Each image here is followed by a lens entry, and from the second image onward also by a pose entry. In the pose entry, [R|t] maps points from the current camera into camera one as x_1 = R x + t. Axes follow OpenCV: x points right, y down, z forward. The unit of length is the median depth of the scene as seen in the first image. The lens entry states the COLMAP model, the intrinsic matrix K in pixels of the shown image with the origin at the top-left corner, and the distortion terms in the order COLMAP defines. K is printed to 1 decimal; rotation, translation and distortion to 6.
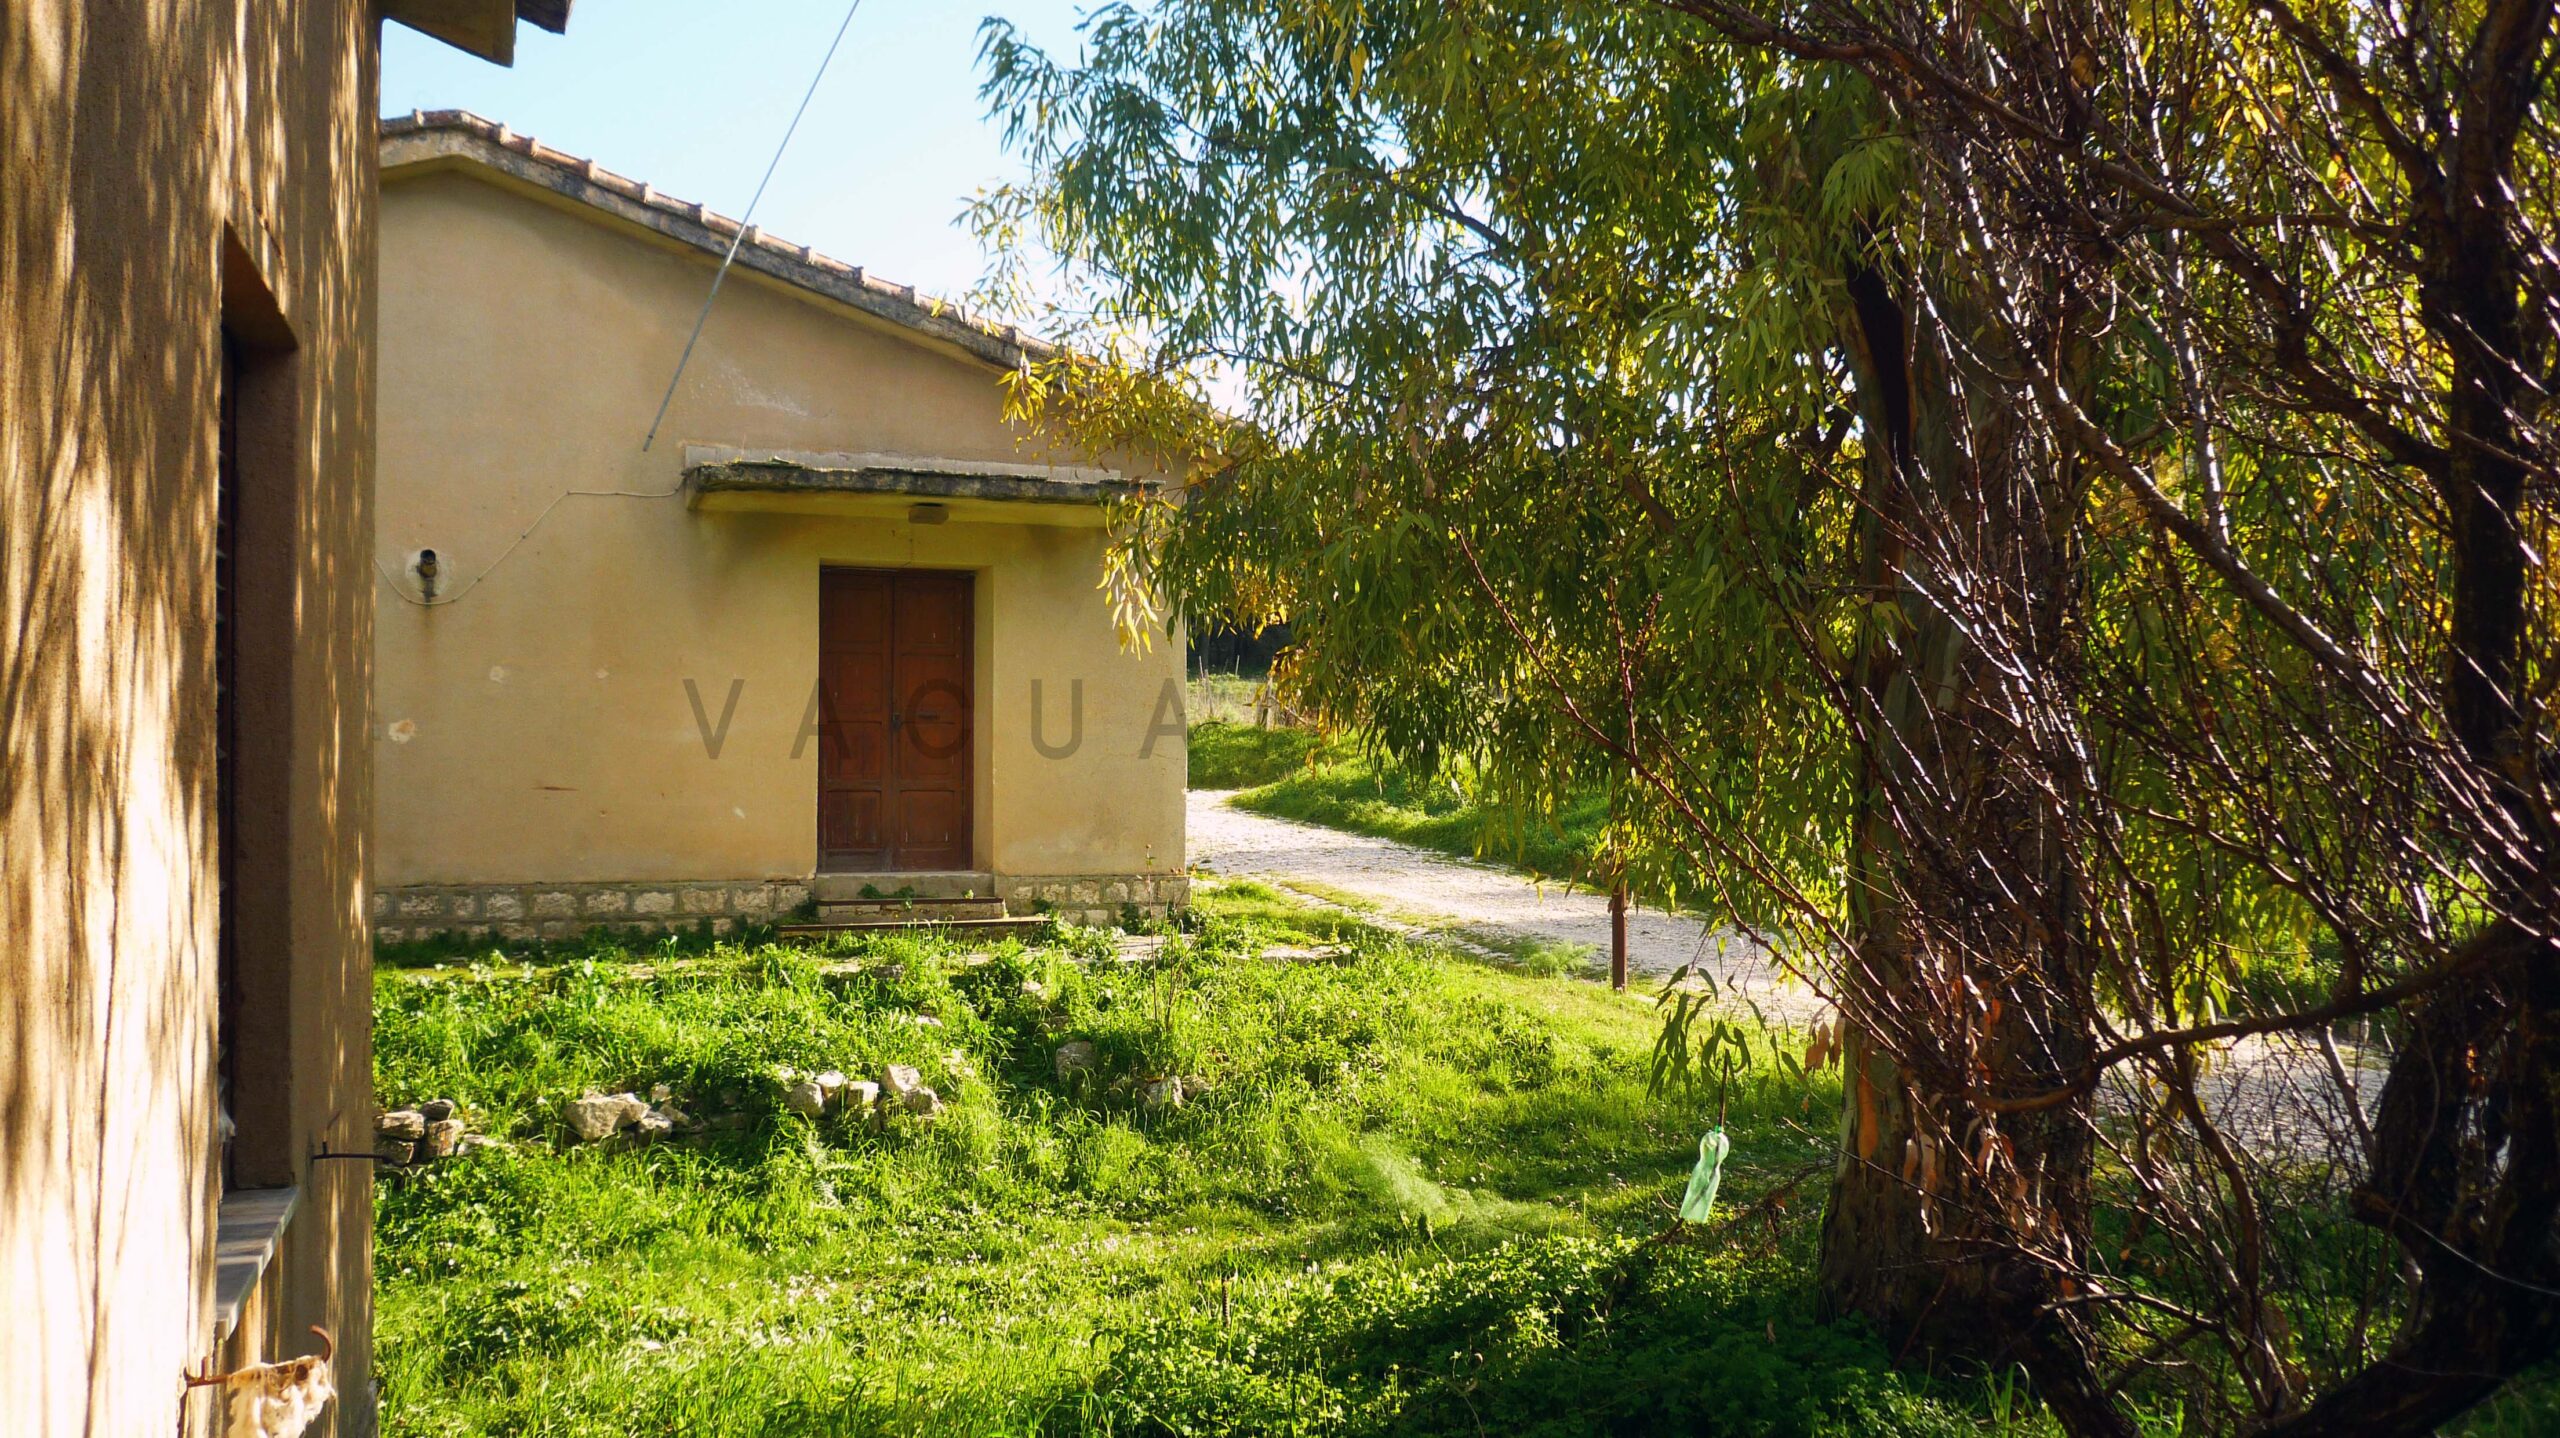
lens RADIAL K [[2303.6, 0, 1280.0], [0, 2303.6, 719.0], [0, 0, 1]] dist [0.025629, 0.003743]
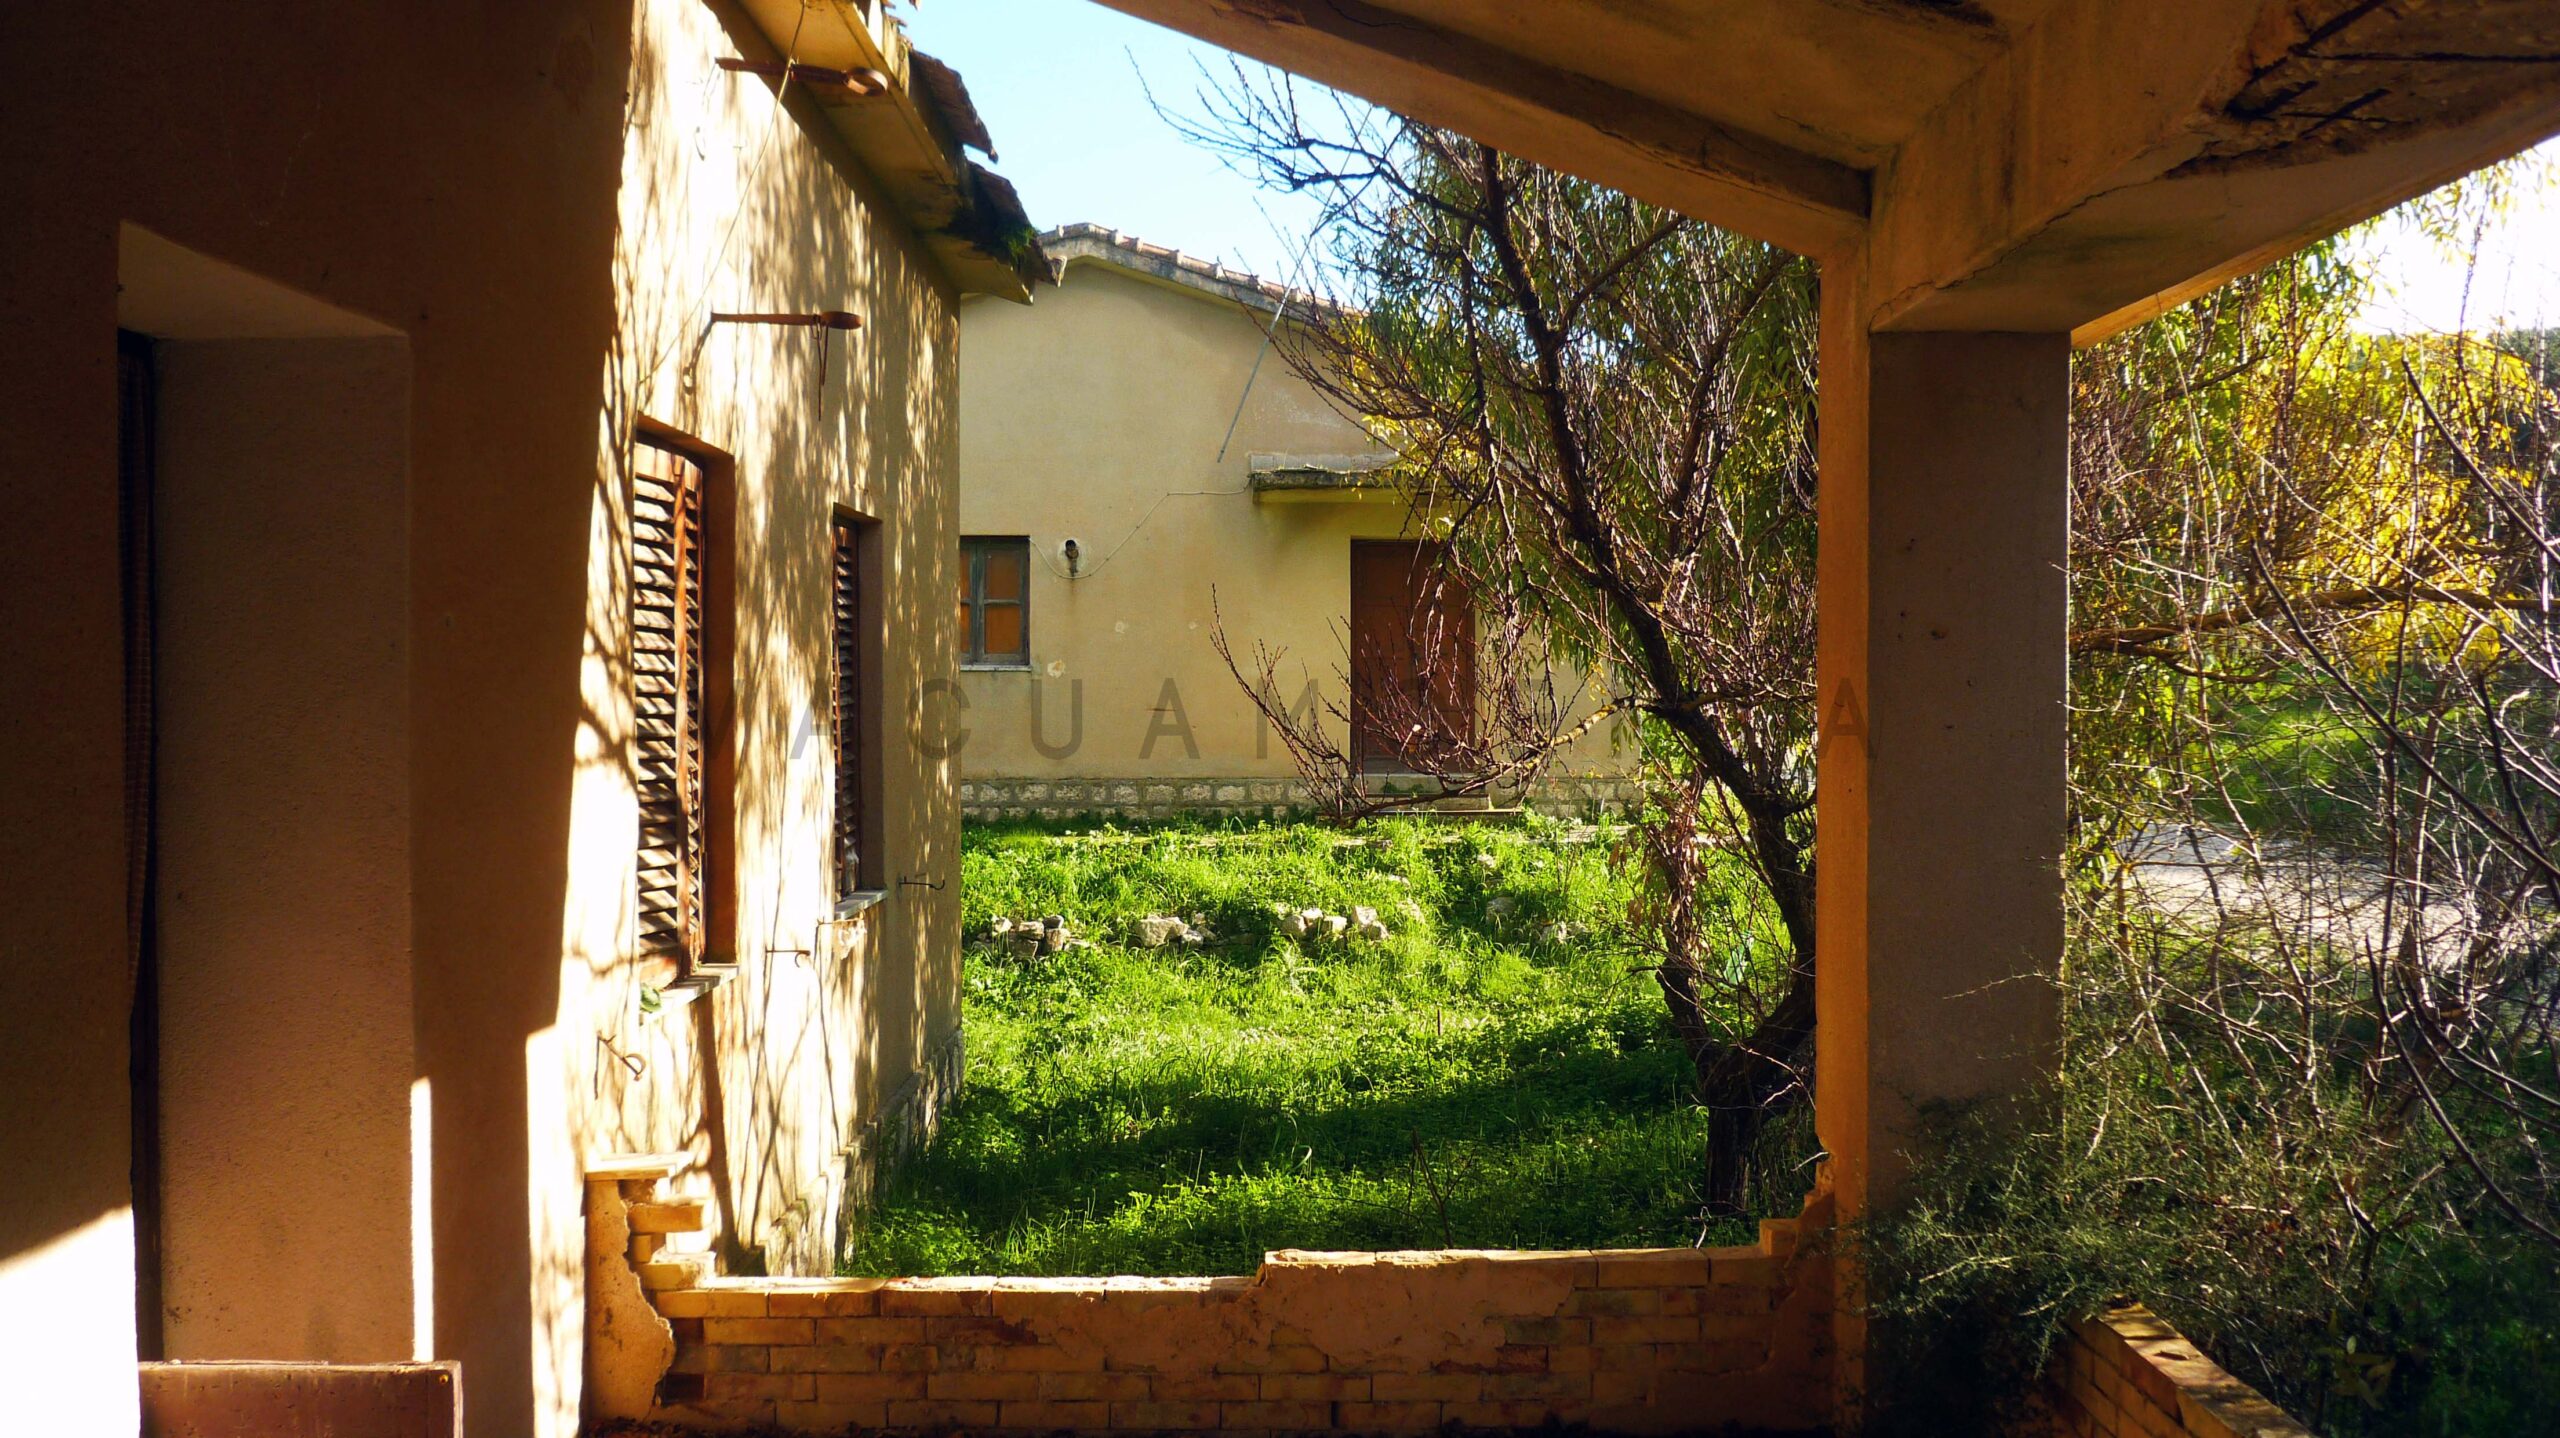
lens RADIAL K [[2303.6, 0, 1280.0], [0, 2303.6, 719.0], [0, 0, 1]] dist [0.025629, 0.003743]
pose [[0.951506, 0.001777, -0.307625, 0.221224], [0.009749, 0.999307, 0.035924, -0.016291], [0.307476, -0.037181, 0.950829, -0.355744]]
